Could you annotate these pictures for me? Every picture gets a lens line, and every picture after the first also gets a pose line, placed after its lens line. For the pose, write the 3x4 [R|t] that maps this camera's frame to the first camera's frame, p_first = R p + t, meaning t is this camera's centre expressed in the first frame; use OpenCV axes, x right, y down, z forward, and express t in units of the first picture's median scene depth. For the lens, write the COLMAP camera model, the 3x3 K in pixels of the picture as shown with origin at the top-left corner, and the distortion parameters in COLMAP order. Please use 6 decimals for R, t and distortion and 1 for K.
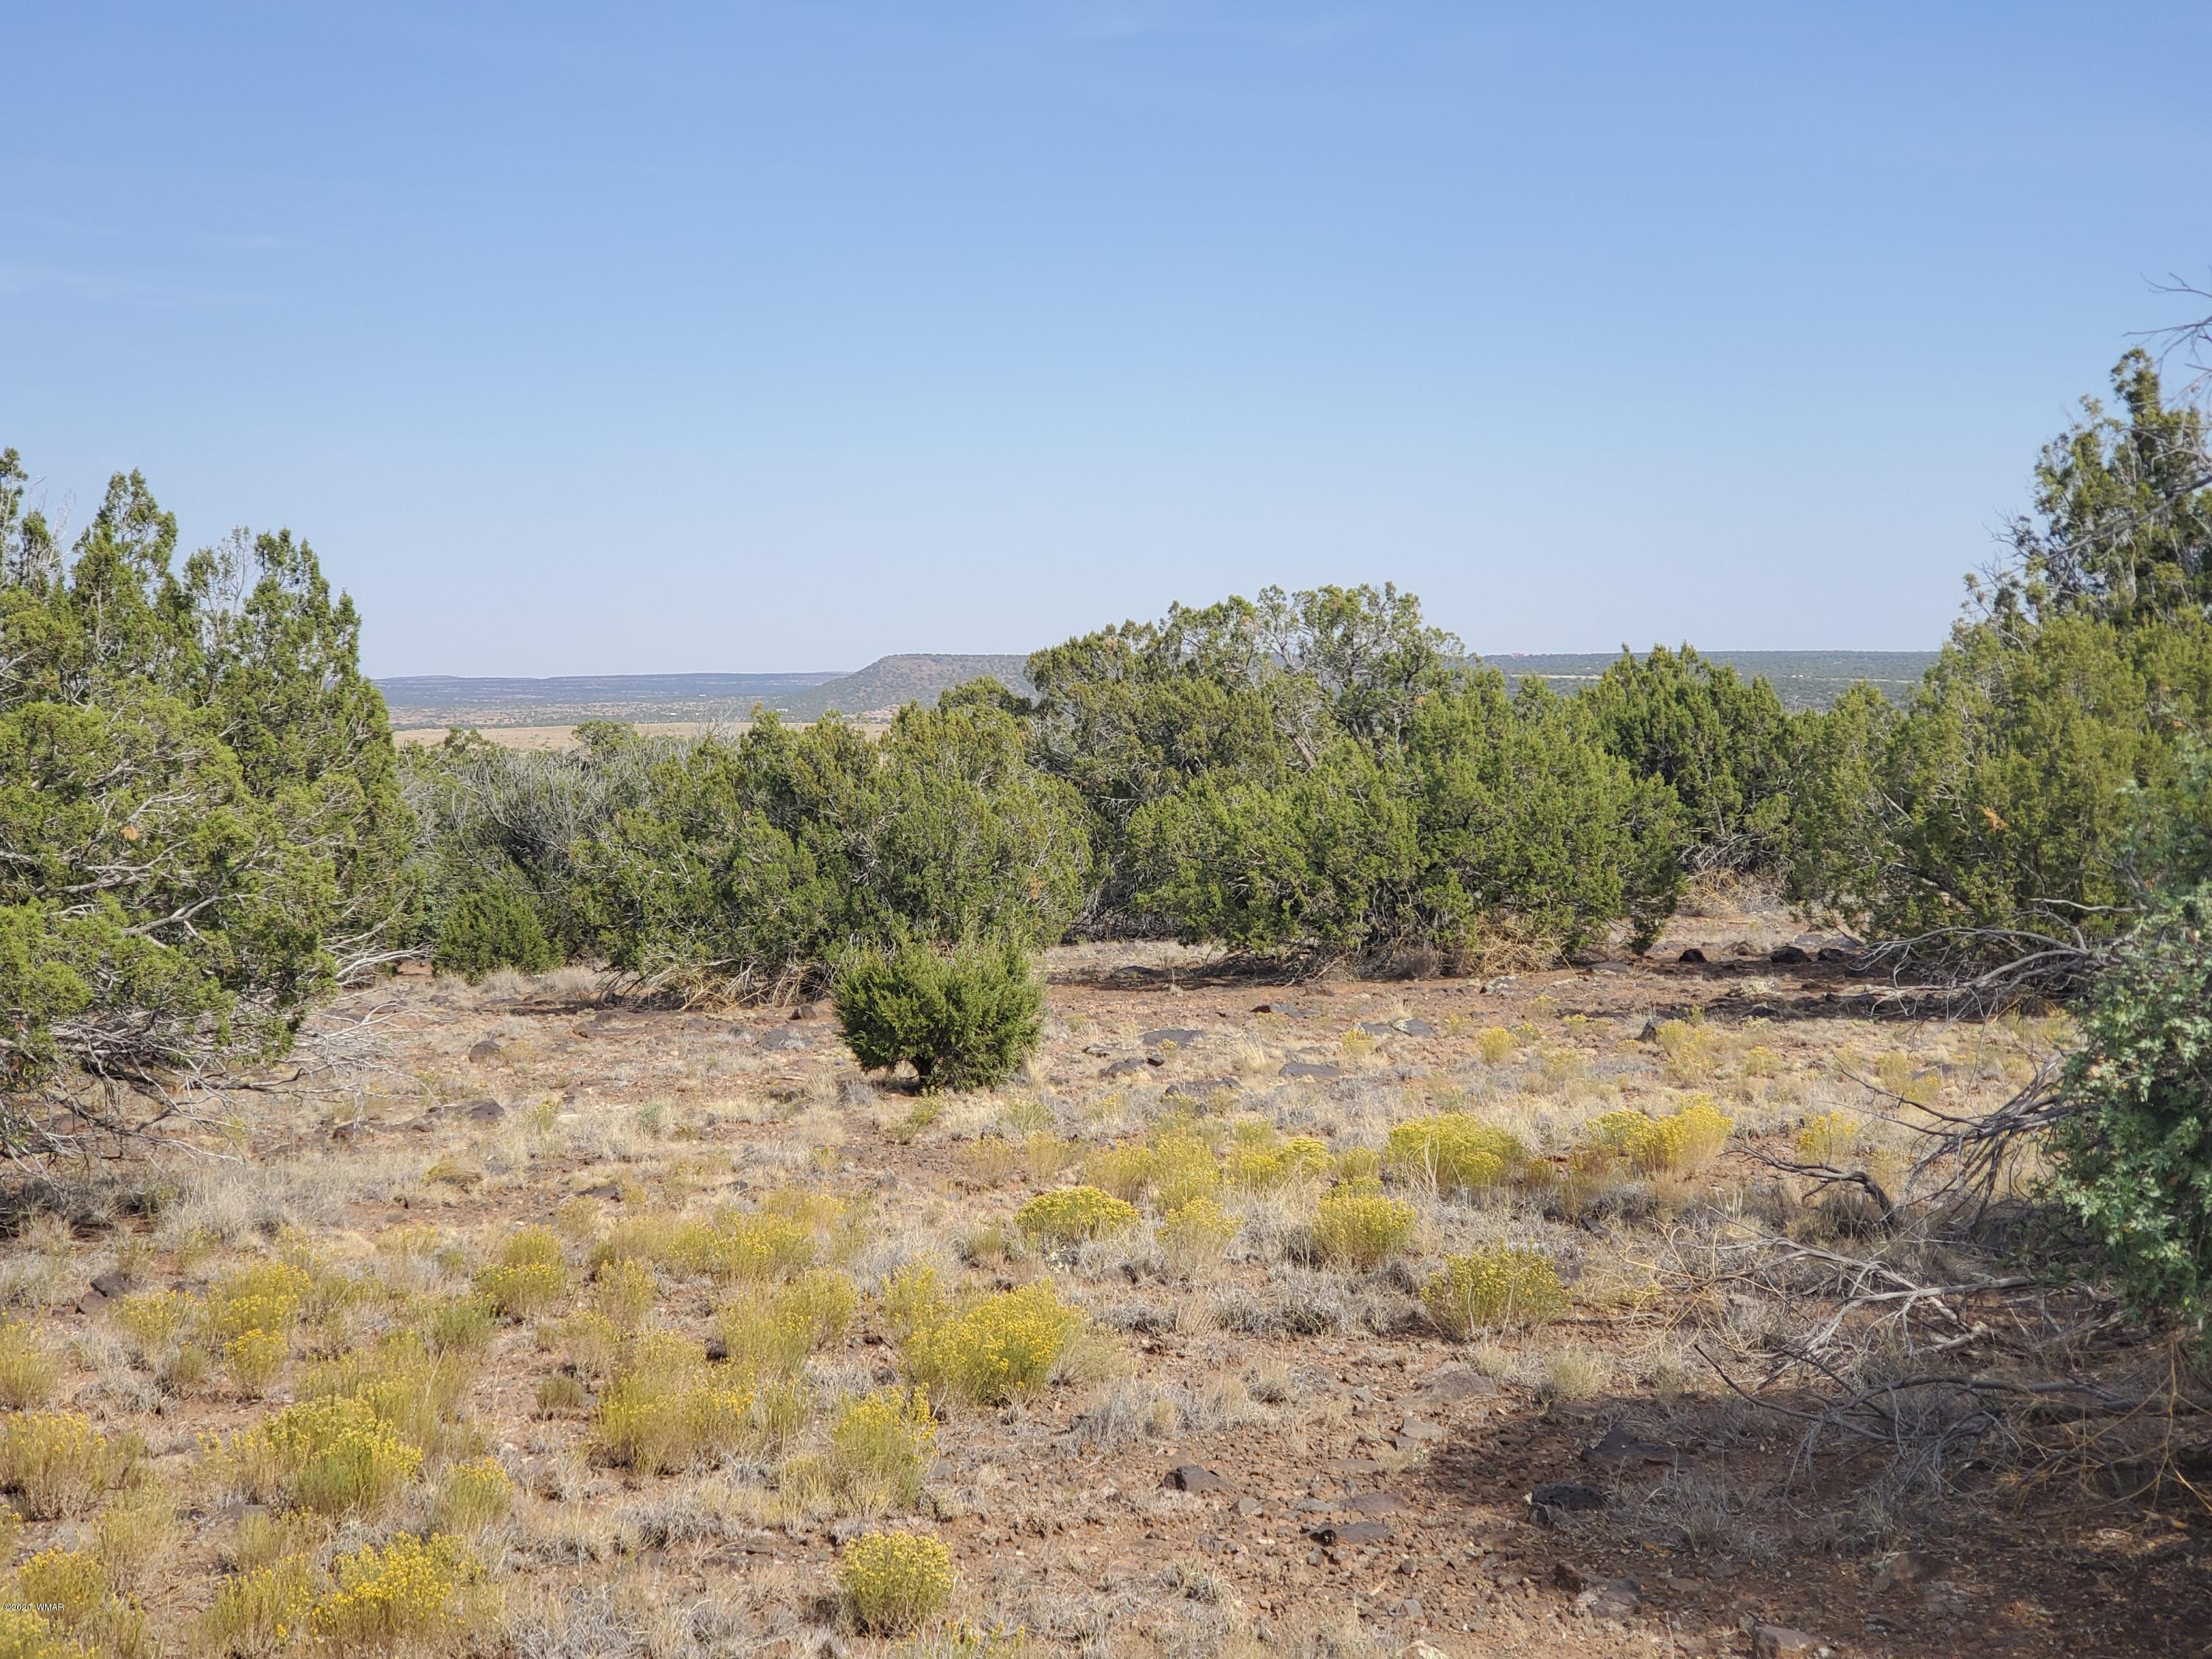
lens RADIAL K [[3199.4, 0, 1103.5], [0, 3199.4, 833.5], [0, 0, 1]] dist [0.130933, 0.000000]
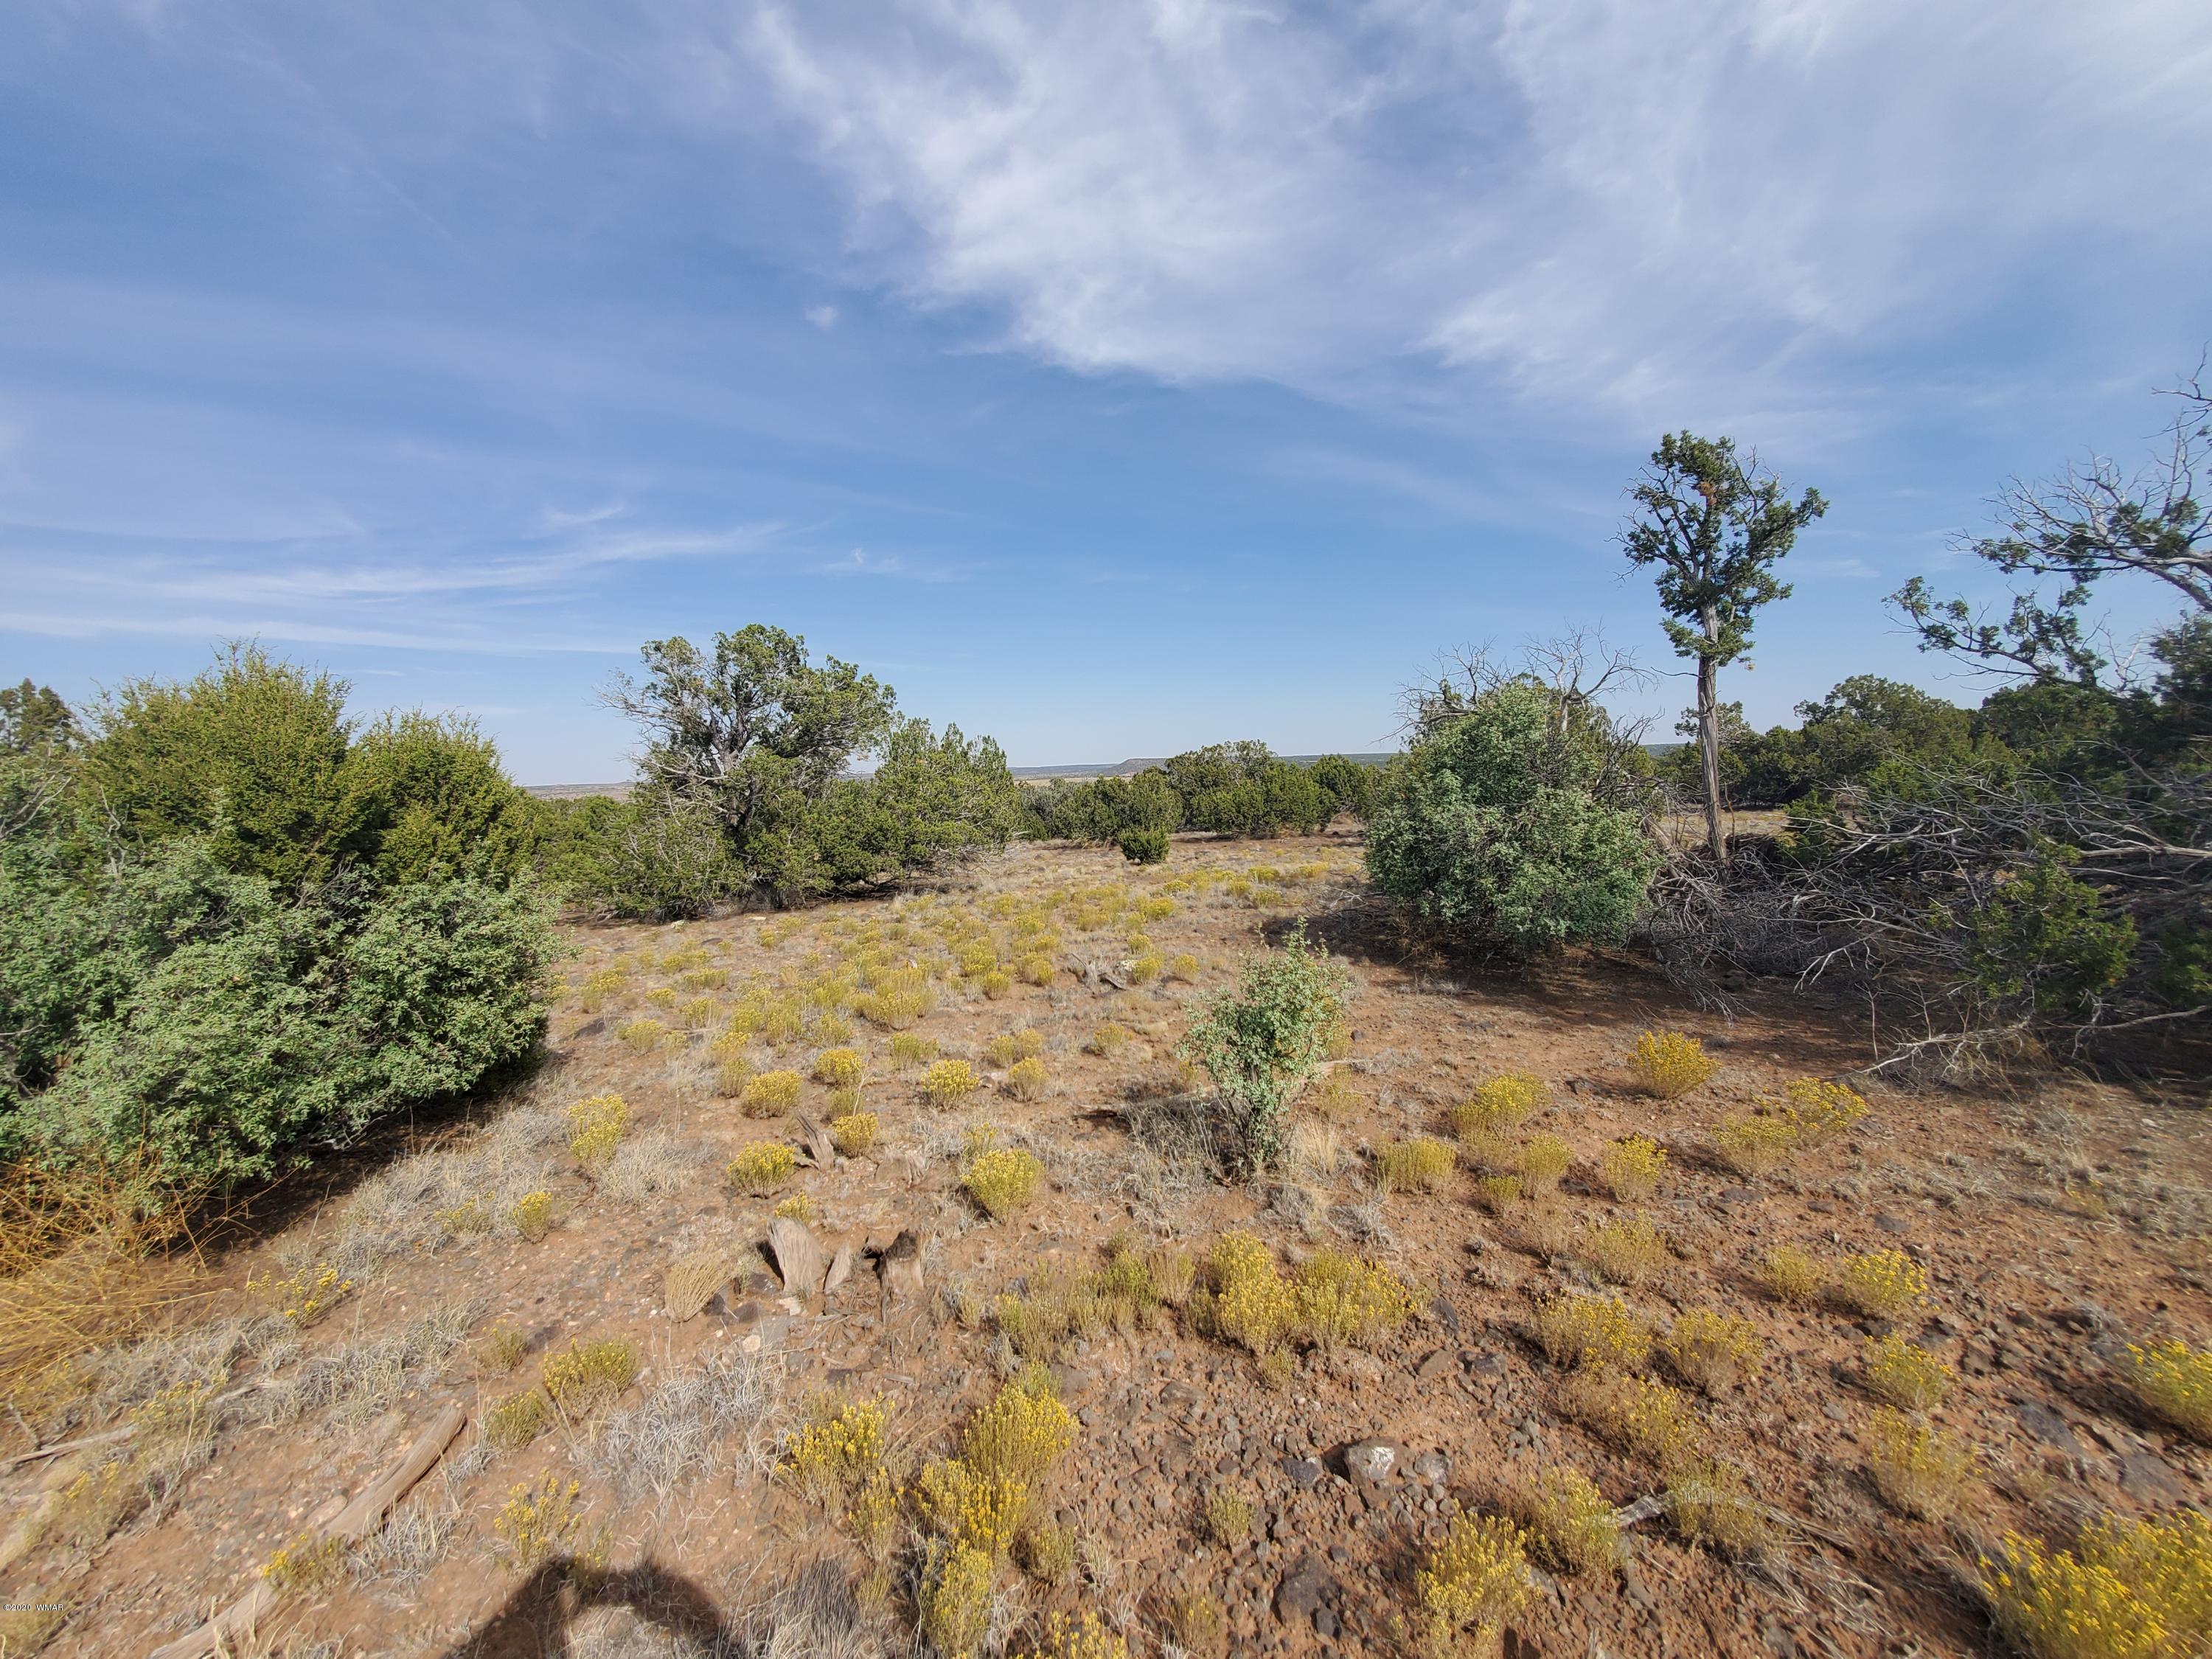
lens RADIAL K [[864.3, 0, 1097.8], [0, 864.3, 821.6], [0, 0, 1]] dist [0.003093, -0.001413]
pose [[0.994438, -0.013409, -0.104469, 0.004832], [0.015206, 0.999750, 0.016421, 0.002697], [0.104223, -0.017918, 0.994393, -0.106672]]
